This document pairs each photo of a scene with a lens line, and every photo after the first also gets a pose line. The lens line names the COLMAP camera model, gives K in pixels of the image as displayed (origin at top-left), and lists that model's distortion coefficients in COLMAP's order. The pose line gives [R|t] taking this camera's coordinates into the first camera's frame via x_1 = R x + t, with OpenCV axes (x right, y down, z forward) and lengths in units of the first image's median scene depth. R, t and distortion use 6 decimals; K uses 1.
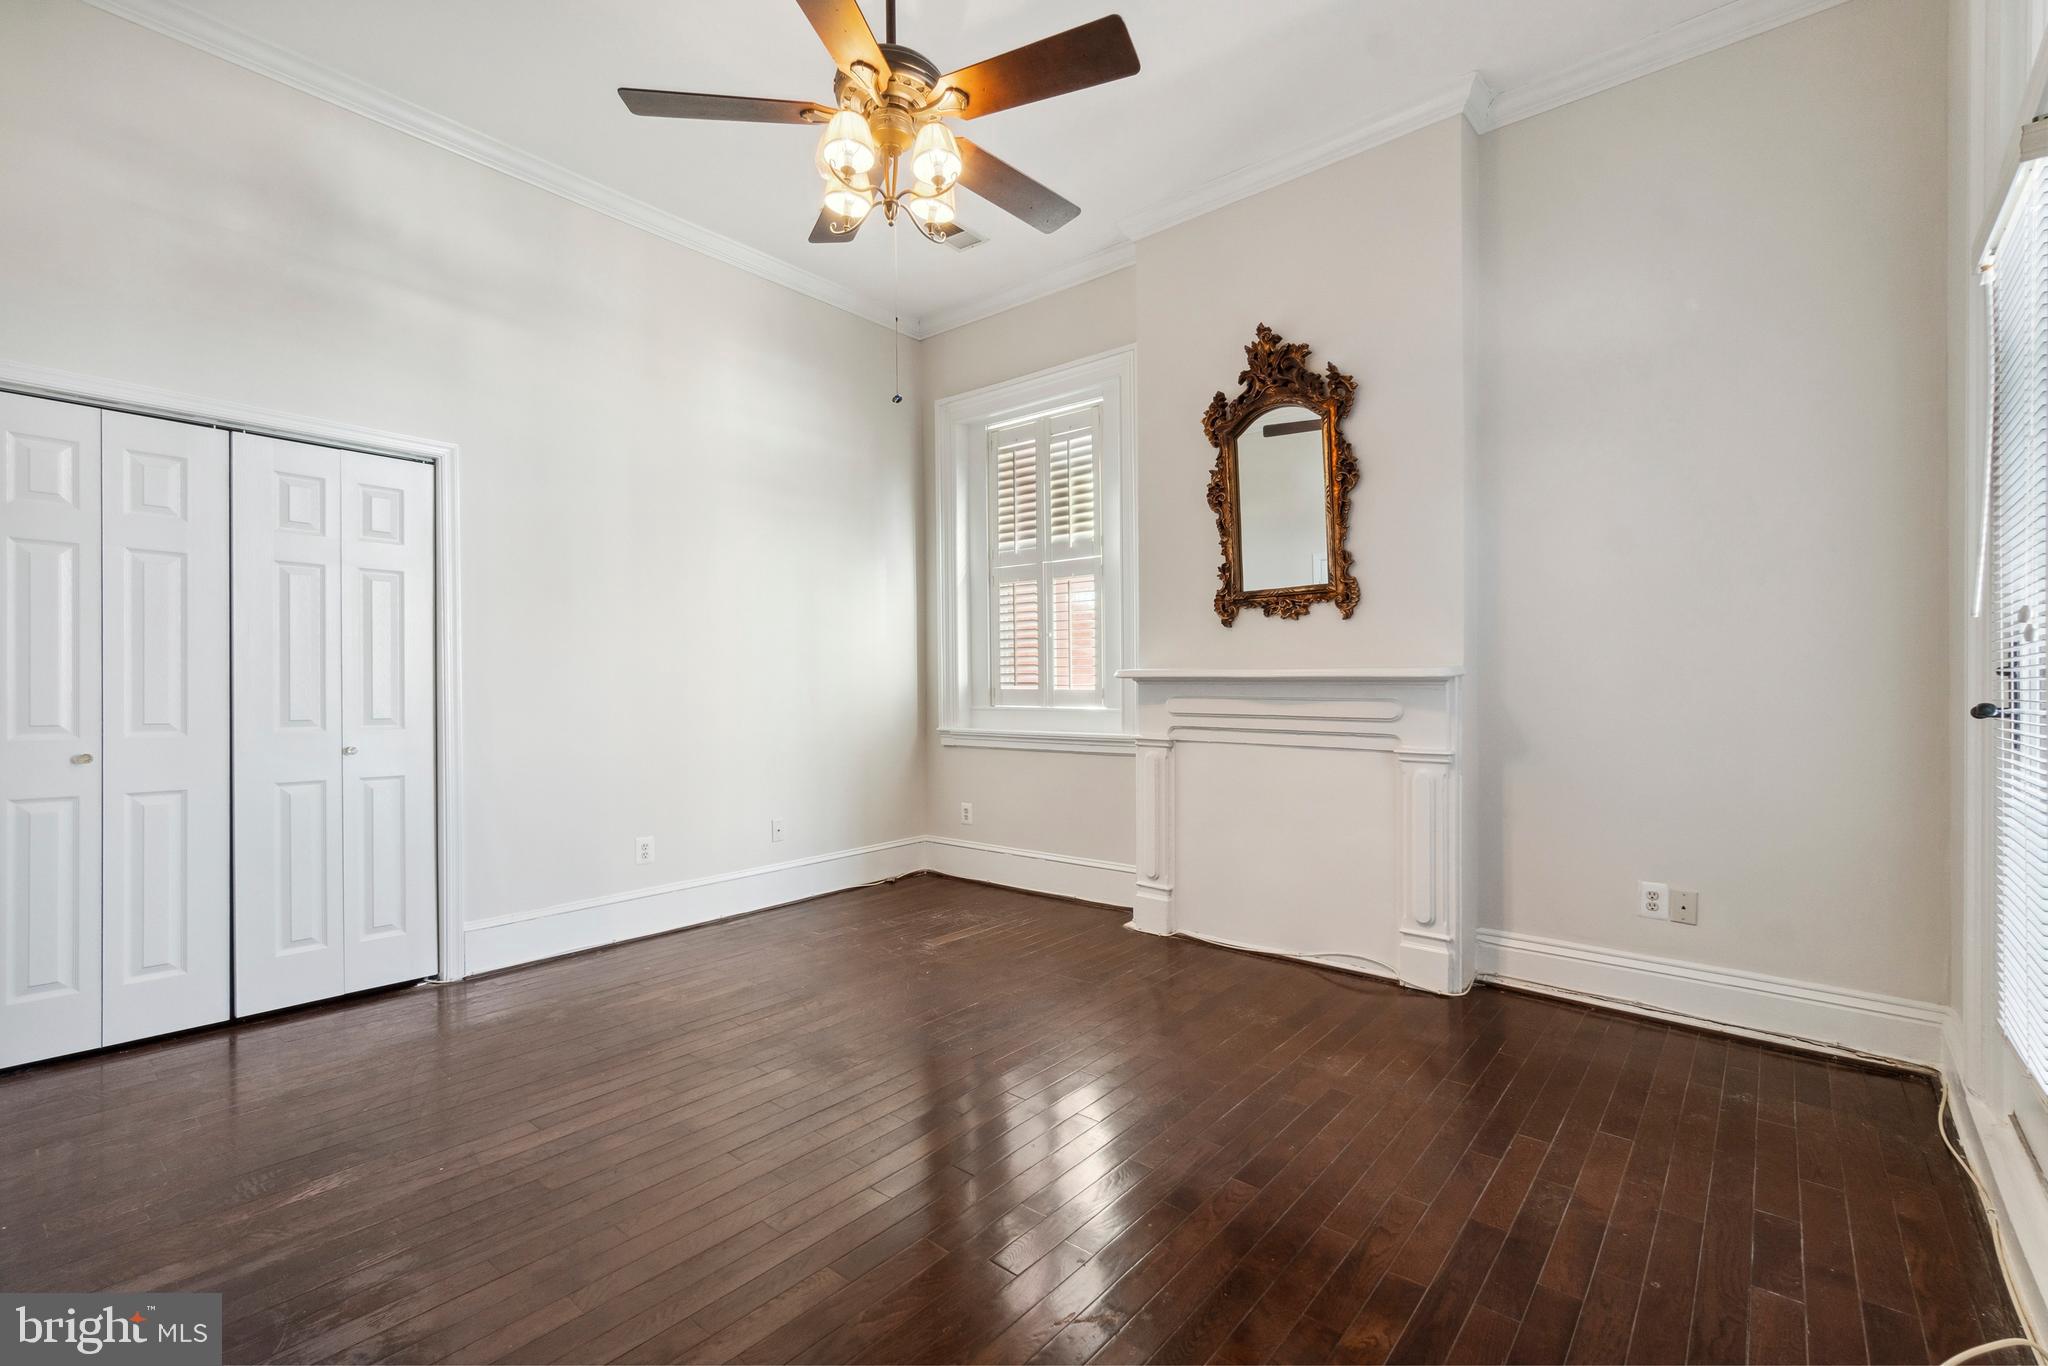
lens RADIAL K [[883.8, 0, 1018.7], [0, 883.8, 703.7], [0, 0, 1]] dist [-0.000516, -0.000034]
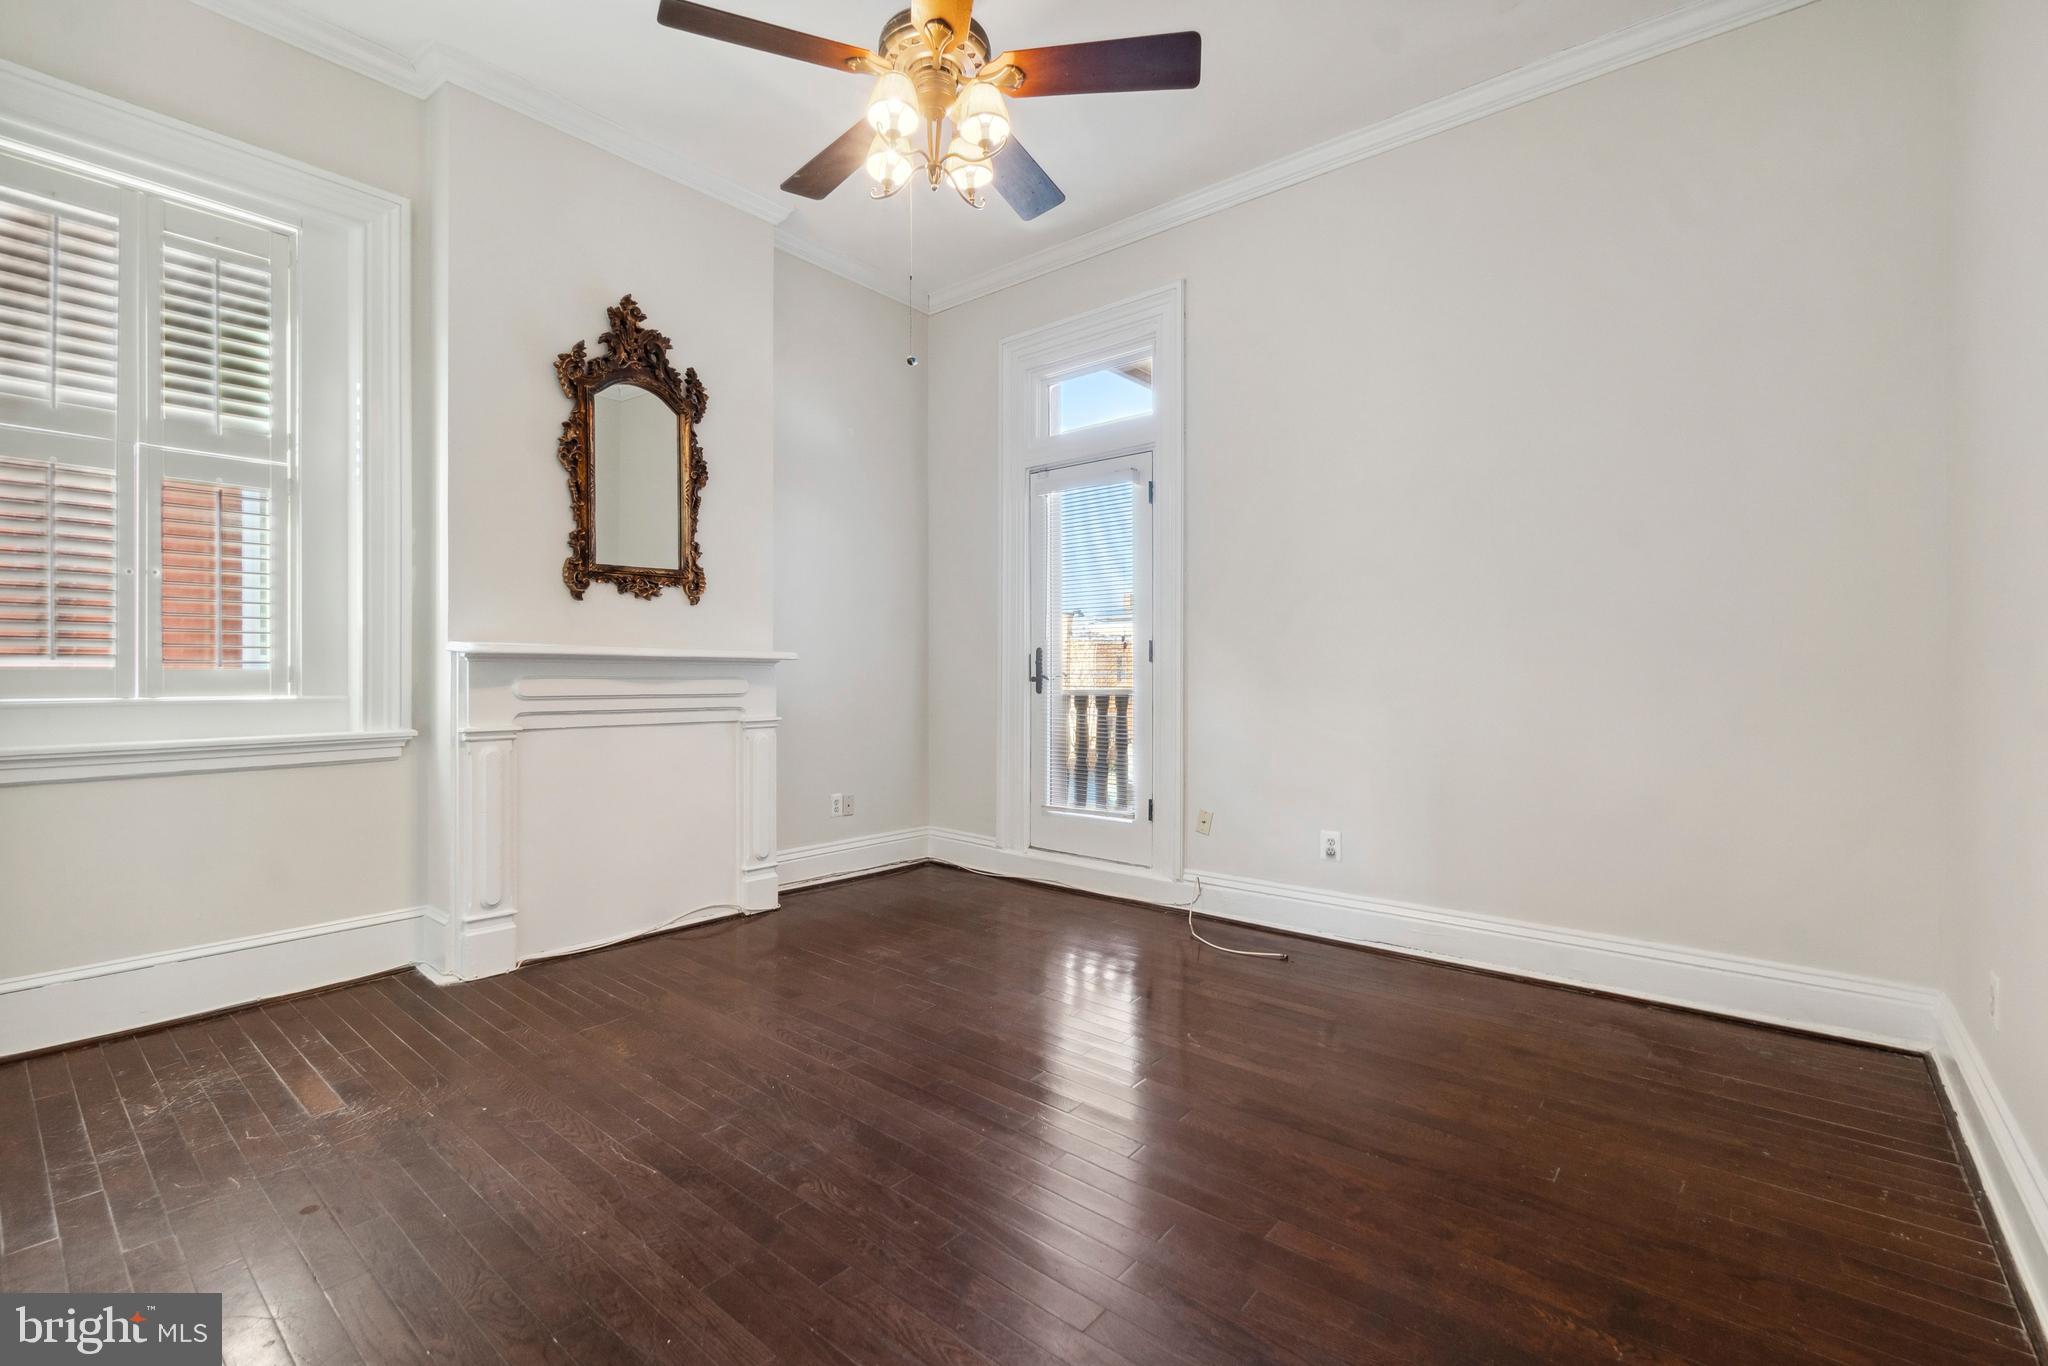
lens RADIAL K [[897.4, 0, 1024.4], [0, 897.4, 668.0], [0, 0, 1]] dist [-0.000653, 0.000030]
pose [[-0.001478, -0.001925, 0.999997, -0.714579], [0.013455, 0.999908, 0.001945, -0.012794], [-0.999908, 0.013458, -0.001452, 0.565473]]
